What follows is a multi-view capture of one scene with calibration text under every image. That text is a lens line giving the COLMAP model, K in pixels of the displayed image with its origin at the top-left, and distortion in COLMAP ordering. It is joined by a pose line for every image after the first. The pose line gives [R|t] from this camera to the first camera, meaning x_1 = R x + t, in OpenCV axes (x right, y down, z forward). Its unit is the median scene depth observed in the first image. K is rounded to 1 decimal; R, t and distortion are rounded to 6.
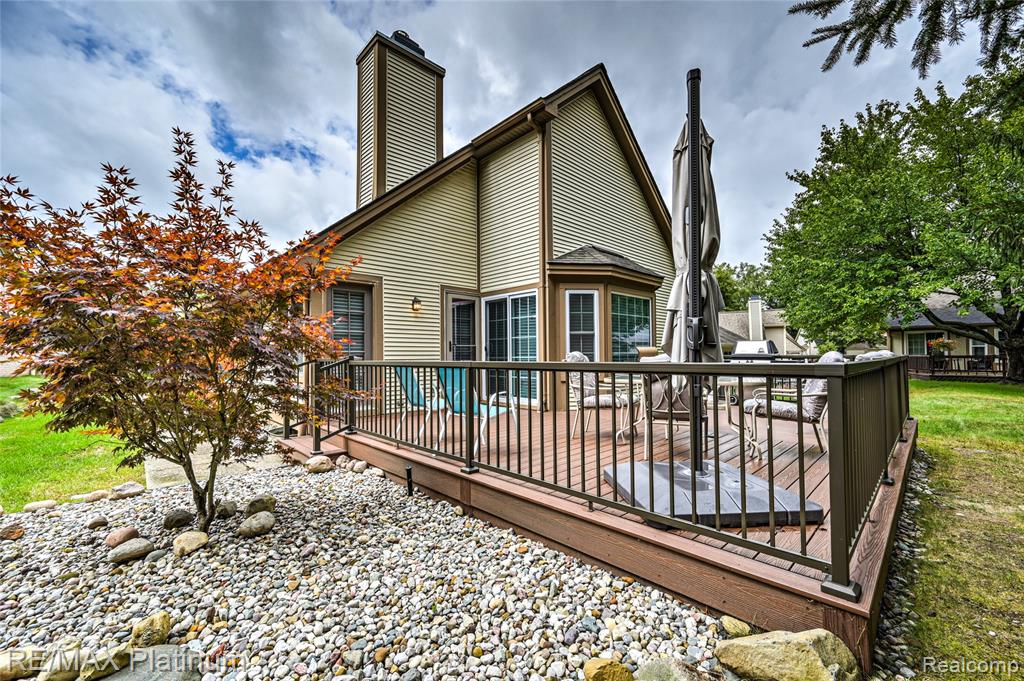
lens RADIAL K [[396.3, 0, 510.7], [0, 396.3, 344.3], [0, 0, 1]] dist [0.003925, 0.000271]
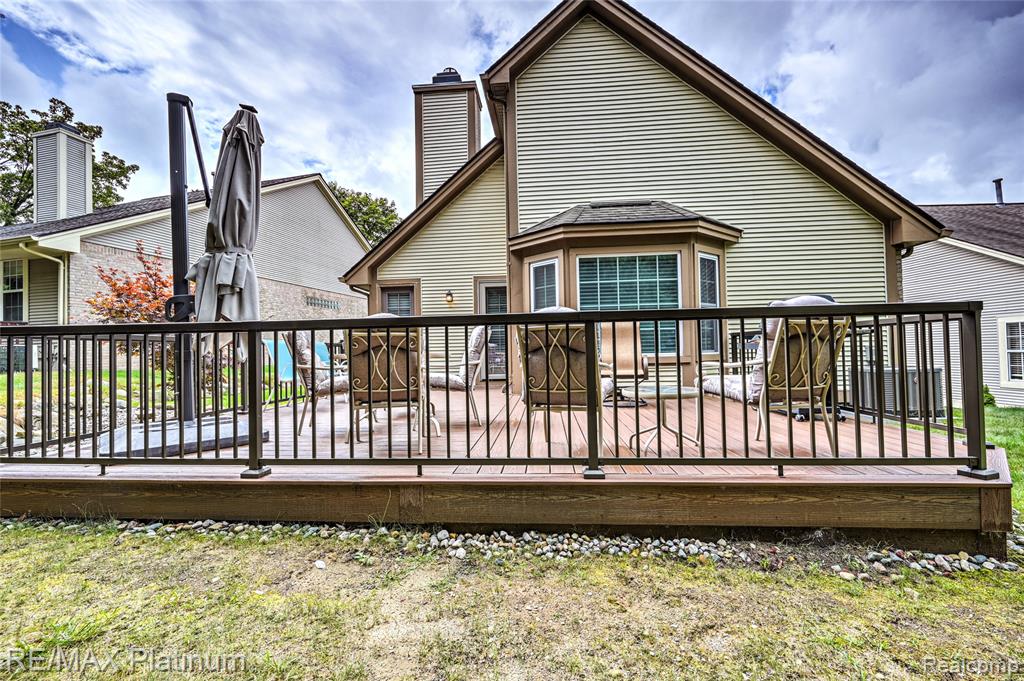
lens RADIAL K [[396.3, 0, 517.6], [0, 396.3, 341.6], [0, 0, 1]] dist [0.003925, 0.000271]
pose [[0.674380, -0.023323, -0.738016, 0.776473], [0.036540, 0.999331, 0.001808, 0.038427], [0.737480, -0.028186, 0.674781, 0.351309]]
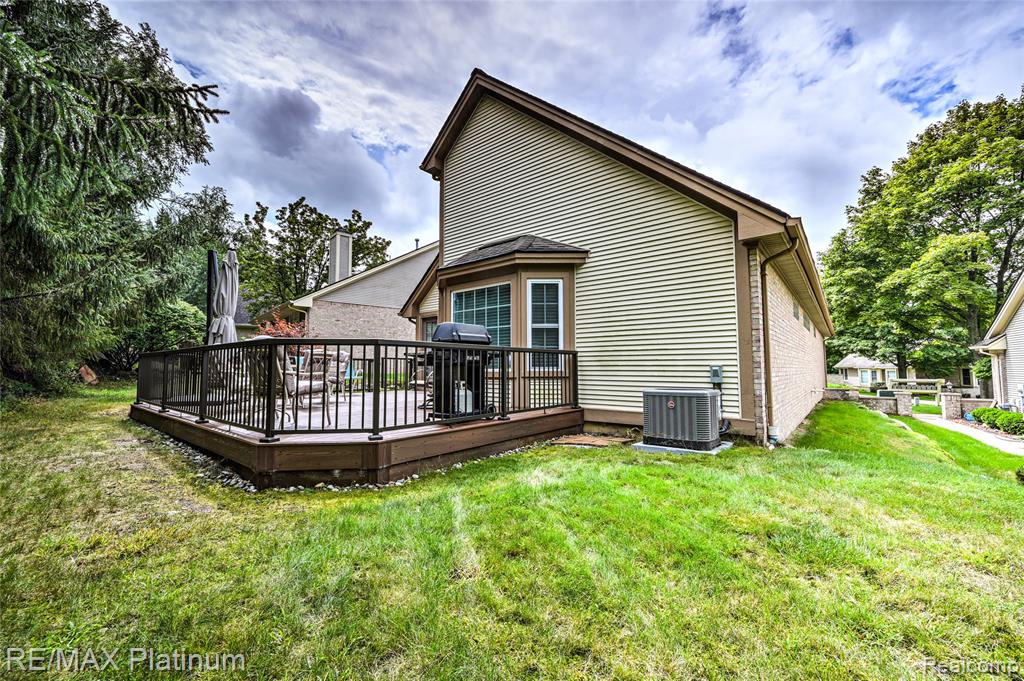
lens RADIAL K [[396.3, 0, 512.2], [0, 396.3, 344.9], [0, 0, 1]] dist [0.003925, 0.000271]
pose [[0.139508, -0.047409, -0.989085, 1.329532], [0.029962, 0.998598, -0.043639, 0.060776], [0.989768, -0.023547, 0.140733, 1.014956]]
